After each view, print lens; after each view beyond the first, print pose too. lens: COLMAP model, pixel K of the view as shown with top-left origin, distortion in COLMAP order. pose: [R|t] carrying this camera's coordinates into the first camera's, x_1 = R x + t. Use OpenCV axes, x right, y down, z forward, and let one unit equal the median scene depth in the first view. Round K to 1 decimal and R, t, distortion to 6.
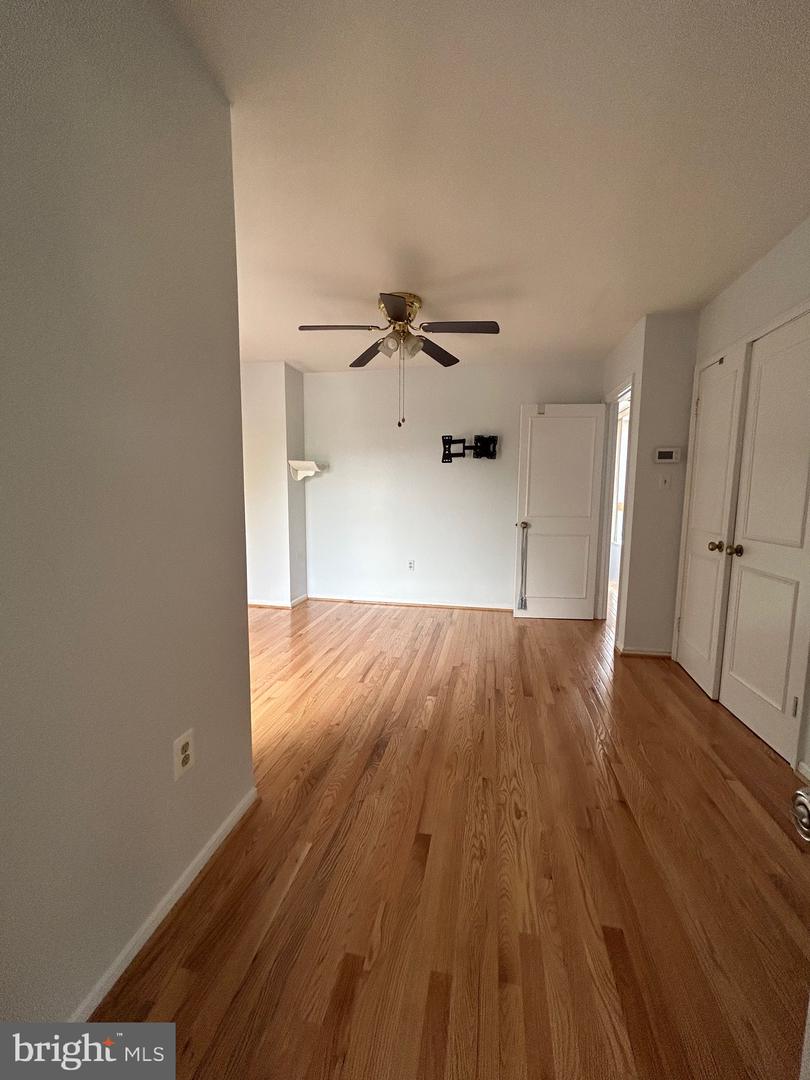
lens RADIAL K [[432.8, 0, 405.6], [0, 432.8, 543.2], [0, 0, 1]] dist [-0.000258, 0.000583]
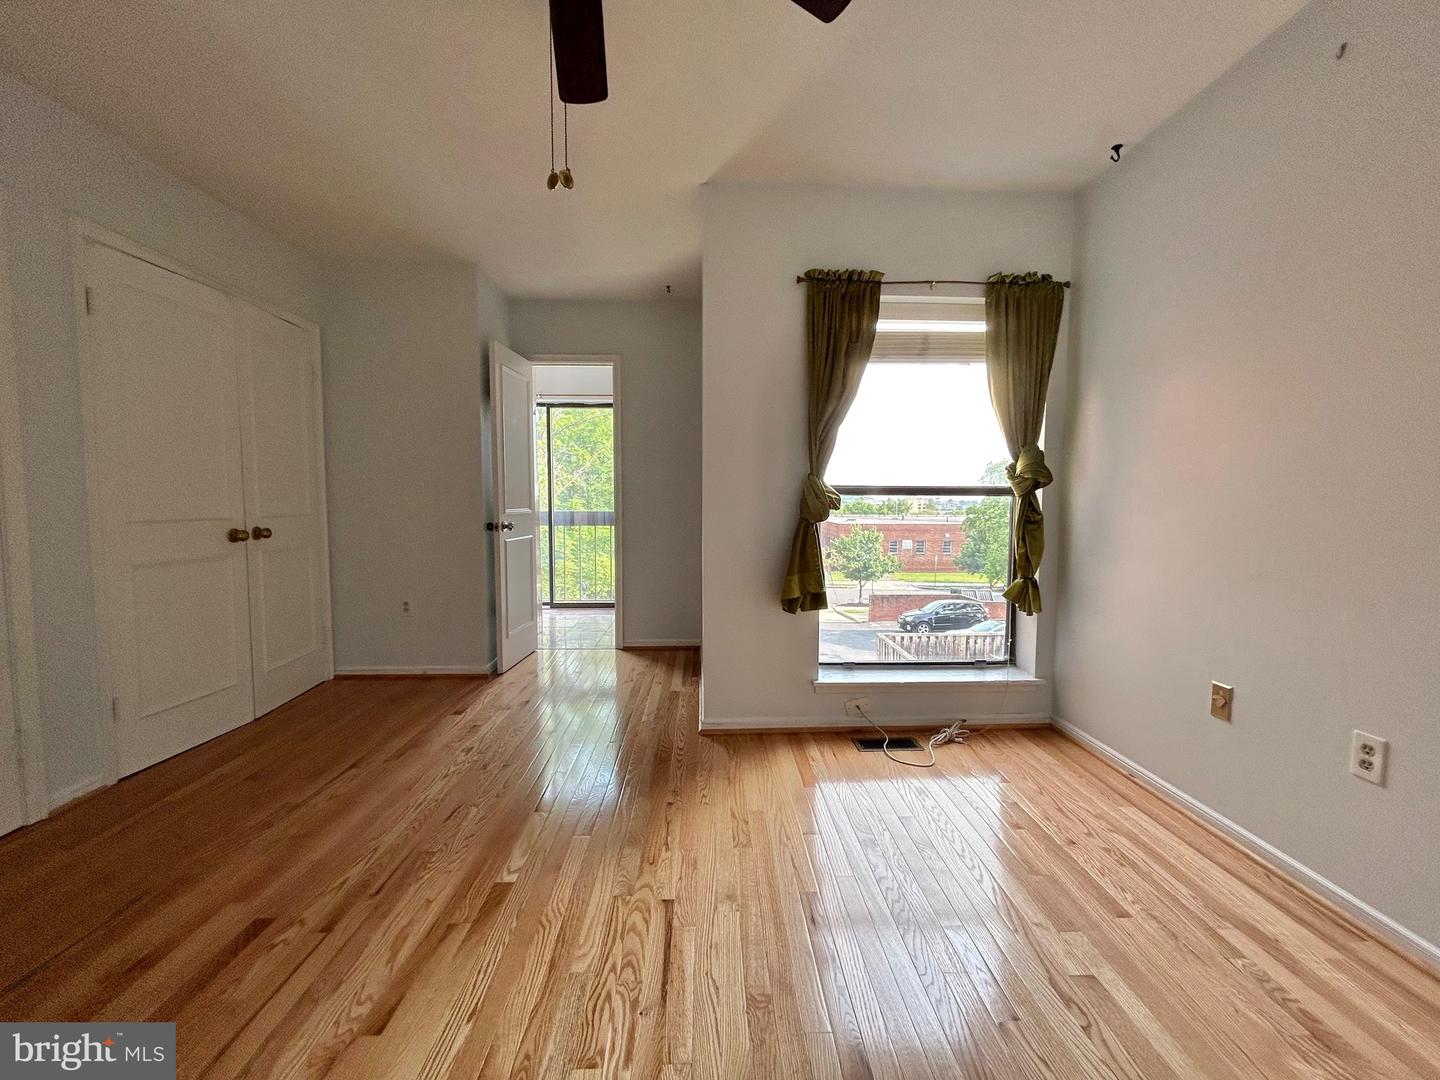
lens RADIAL K [[577.0, 0, 723.4], [0, 577.0, 537.1], [0, 0, 1]] dist [-0.000258, 0.000583]
pose [[-0.974191, 0.000597, -0.225723, -0.031006], [-0.039991, 0.983721, 0.175196, -0.144122], [0.222153, 0.179701, -0.958309, 1.667079]]
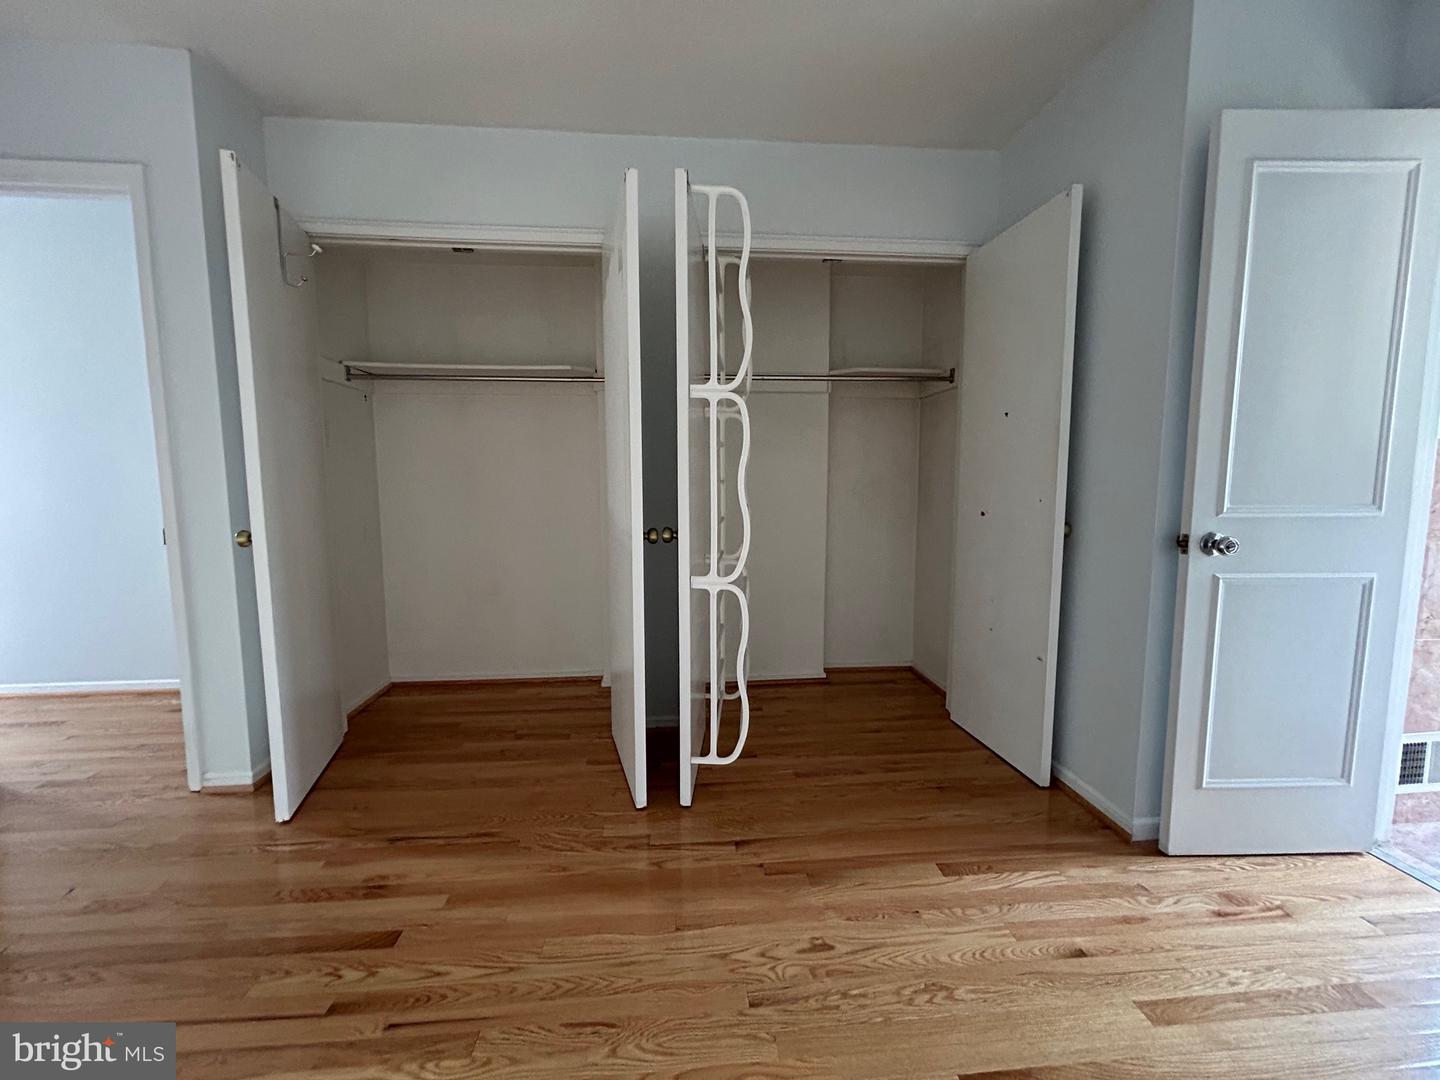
lens RADIAL K [[577.0, 0, 723.4], [0, 577.0, 537.1], [0, 0, 1]] dist [-0.000258, 0.000583]
pose [[-0.278279, -0.104014, 0.954852, -0.283001], [0.110712, 0.984020, 0.139457, -0.053557], [-0.954098, 0.144521, -0.262316, 0.843518]]
